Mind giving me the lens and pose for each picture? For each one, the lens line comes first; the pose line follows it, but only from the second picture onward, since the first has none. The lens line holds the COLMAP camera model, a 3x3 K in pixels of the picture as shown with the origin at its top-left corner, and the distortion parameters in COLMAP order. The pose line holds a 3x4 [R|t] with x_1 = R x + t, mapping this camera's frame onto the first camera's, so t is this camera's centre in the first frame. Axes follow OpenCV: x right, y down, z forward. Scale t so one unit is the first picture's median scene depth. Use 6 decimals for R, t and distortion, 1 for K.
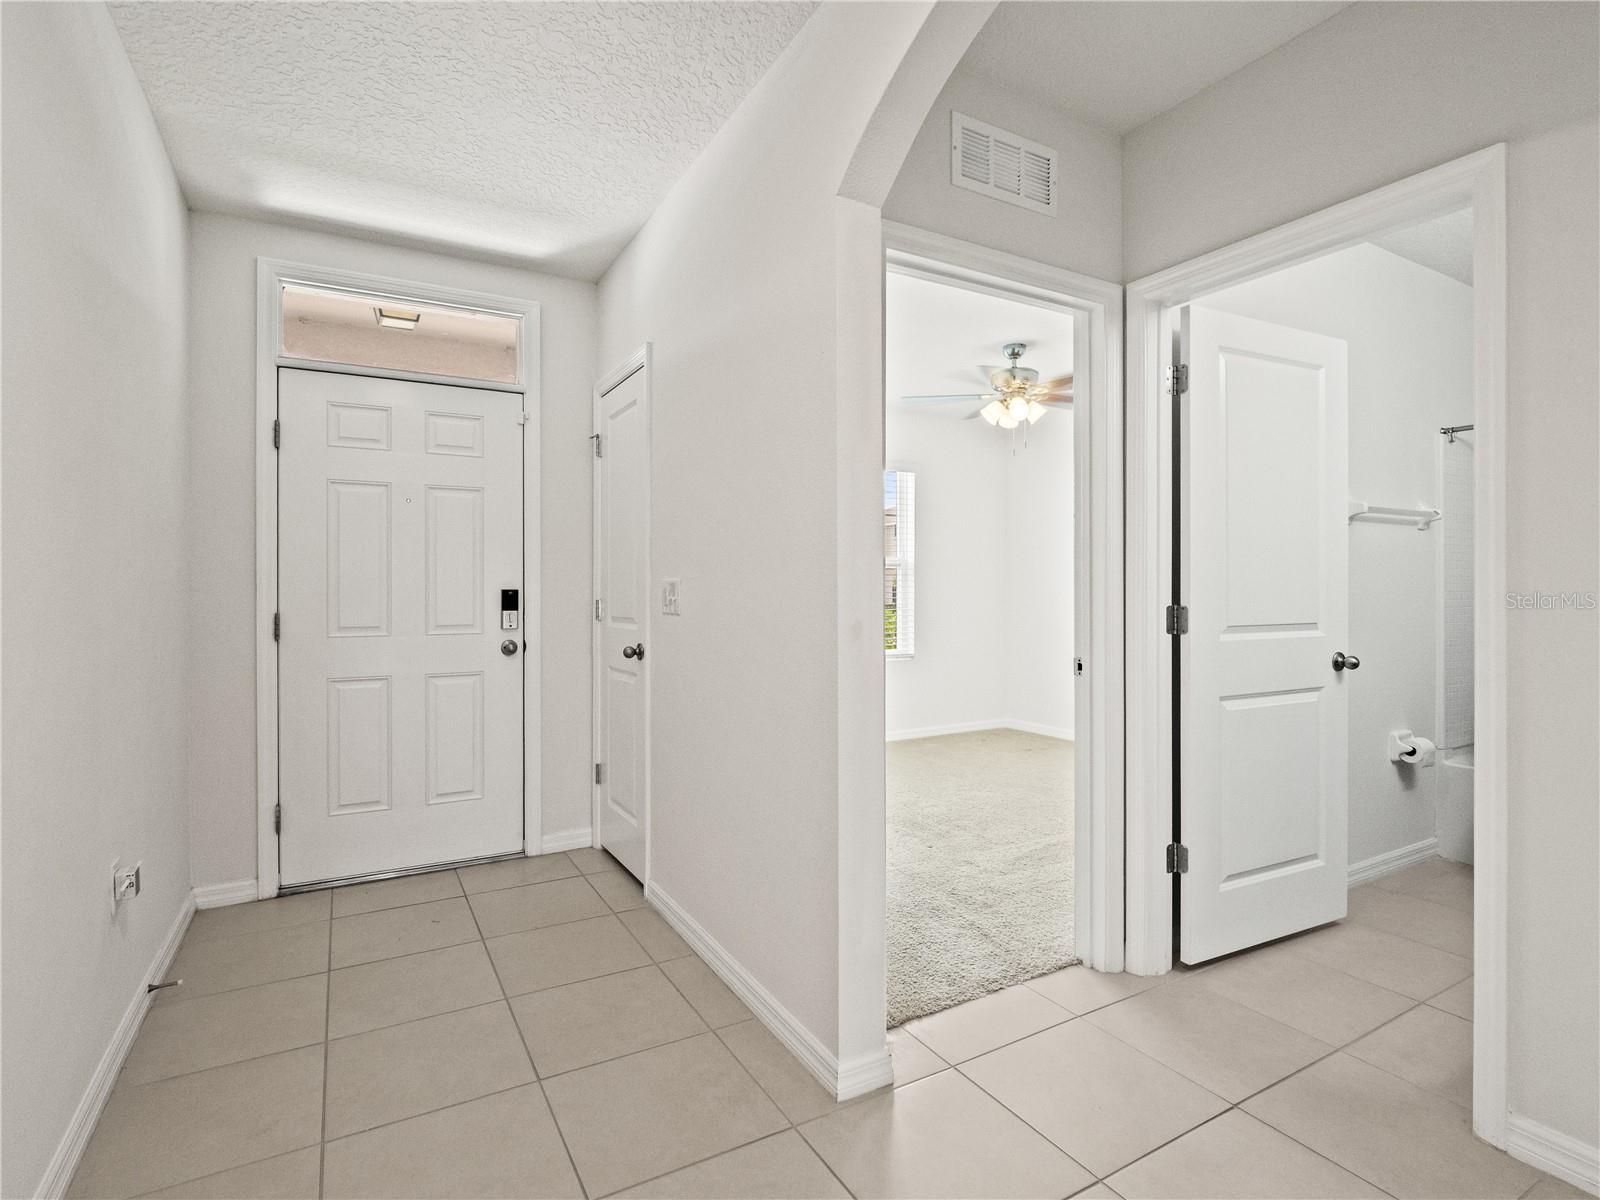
lens RADIAL K [[800.5, 0, 804.1], [0, 800.5, 608.6], [0, 0, 1]] dist [-0.007872, -0.003038]
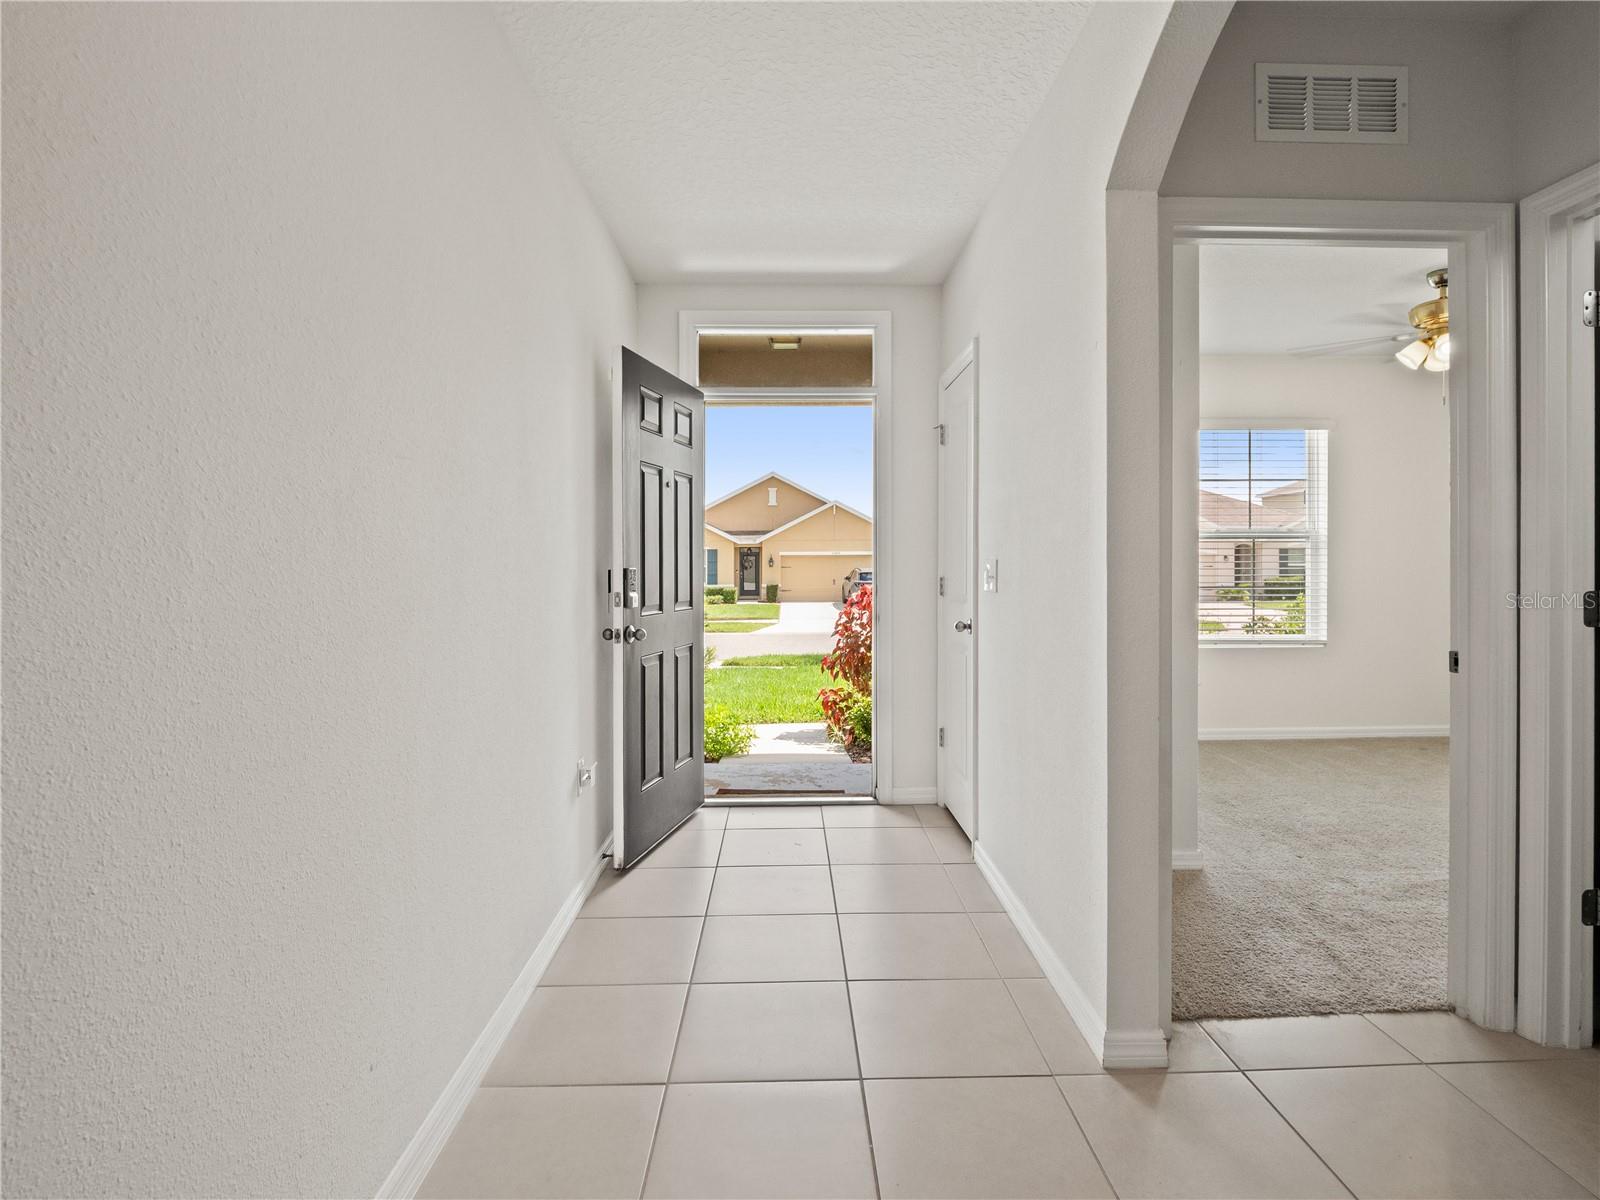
lens RADIAL K [[800.5, 0, 801.2], [0, 800.5, 593.3], [0, 0, 1]] dist [-0.007872, -0.003038]
pose [[0.880768, 0.014776, -0.473317, 0.111743], [-0.008641, 0.999848, 0.015133, -0.005560], [0.473468, -0.009239, 0.880762, -0.057448]]
